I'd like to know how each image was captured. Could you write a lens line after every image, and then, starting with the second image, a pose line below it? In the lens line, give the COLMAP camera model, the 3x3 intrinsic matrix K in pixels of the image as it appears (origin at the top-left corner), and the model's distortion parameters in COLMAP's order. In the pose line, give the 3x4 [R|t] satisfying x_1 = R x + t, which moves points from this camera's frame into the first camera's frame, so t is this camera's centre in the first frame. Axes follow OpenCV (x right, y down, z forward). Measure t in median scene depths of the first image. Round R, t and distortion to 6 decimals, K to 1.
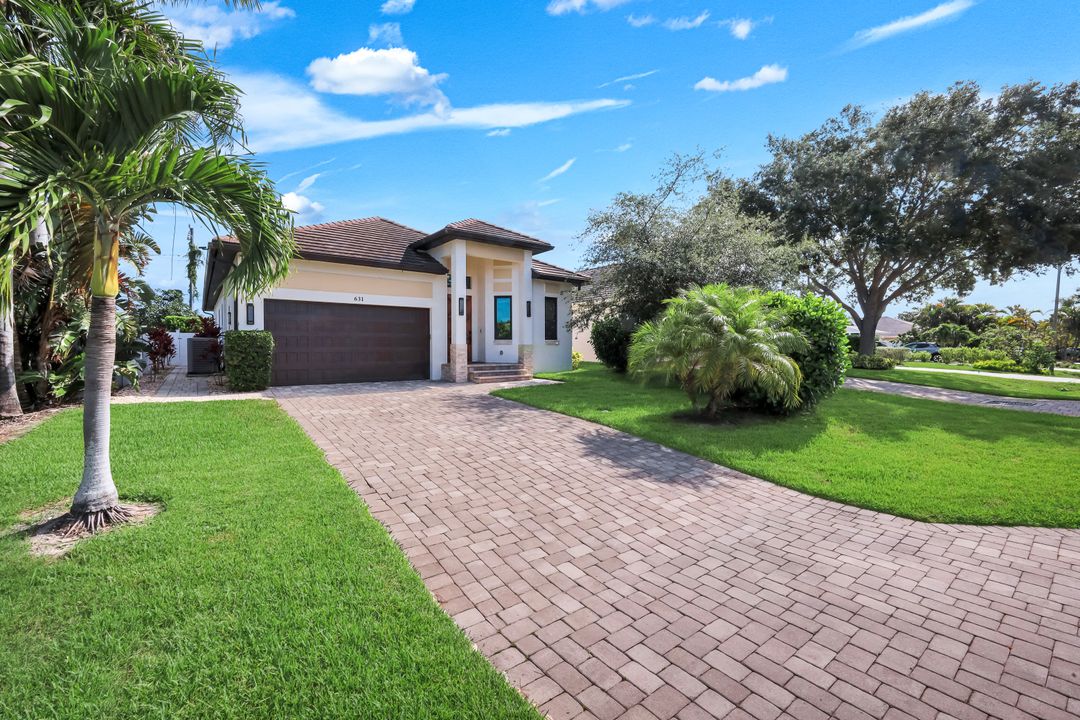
lens RADIAL K [[463.4, 0, 539.1], [0, 463.4, 354.0], [0, 0, 1]] dist [-0.004251, -0.000248]
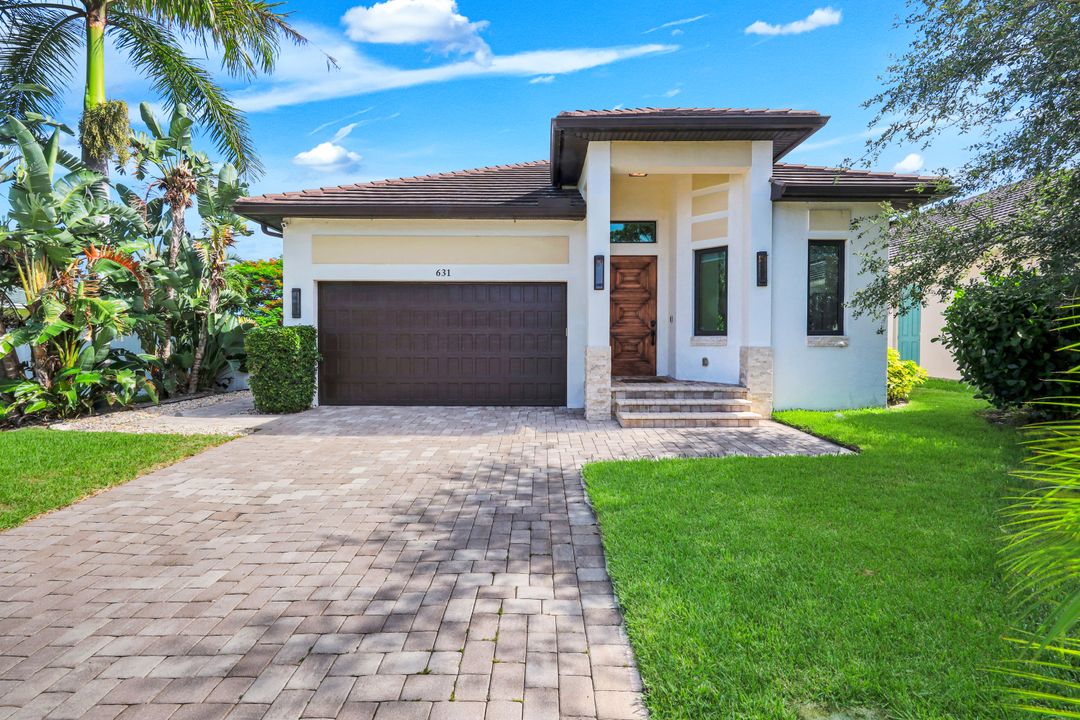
lens RADIAL K [[474.5, 0, 542.2], [0, 474.5, 354.8], [0, 0, 1]] dist [-0.003313, -0.000650]
pose [[0.797351, 0.018308, -0.603238, 0.088621], [-0.010313, 0.999807, 0.016713, -0.017674], [0.603428, -0.007105, 0.797386, 0.494939]]
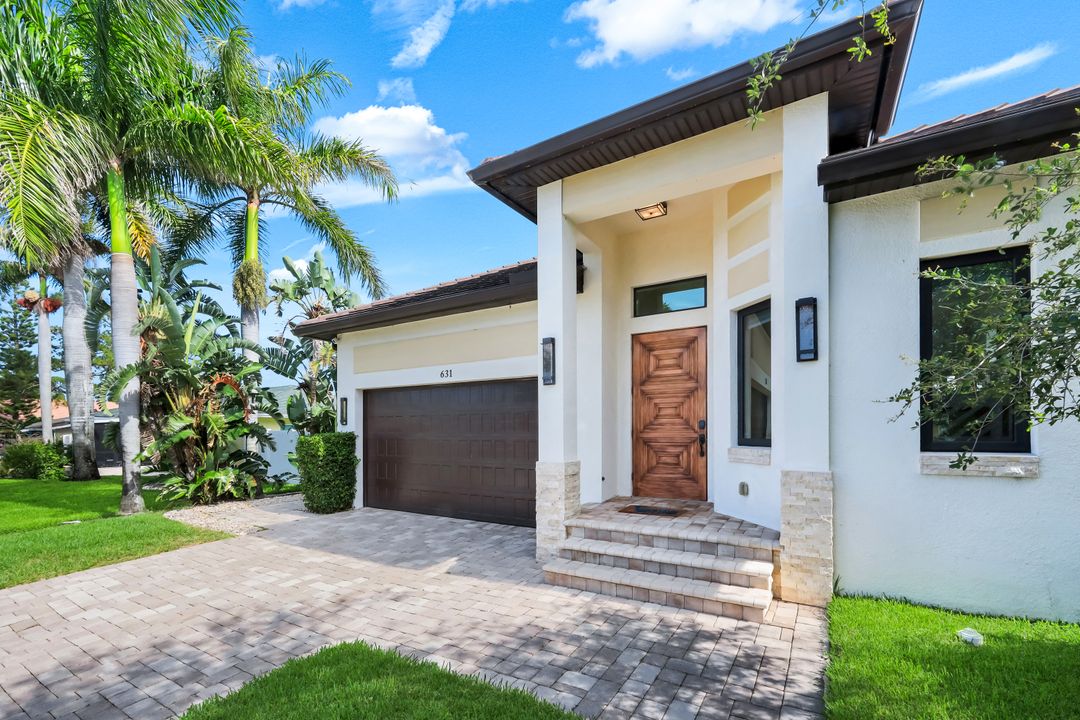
lens RADIAL K [[463.4, 0, 527.7], [0, 463.4, 435.5], [0, 0, 1]] dist [-0.004251, -0.000248]
pose [[0.360585, 0.007065, -0.932700, 0.157441], [-0.009264, 0.999949, 0.003992, -0.039397], [0.932680, 0.007201, 0.360632, 0.768642]]
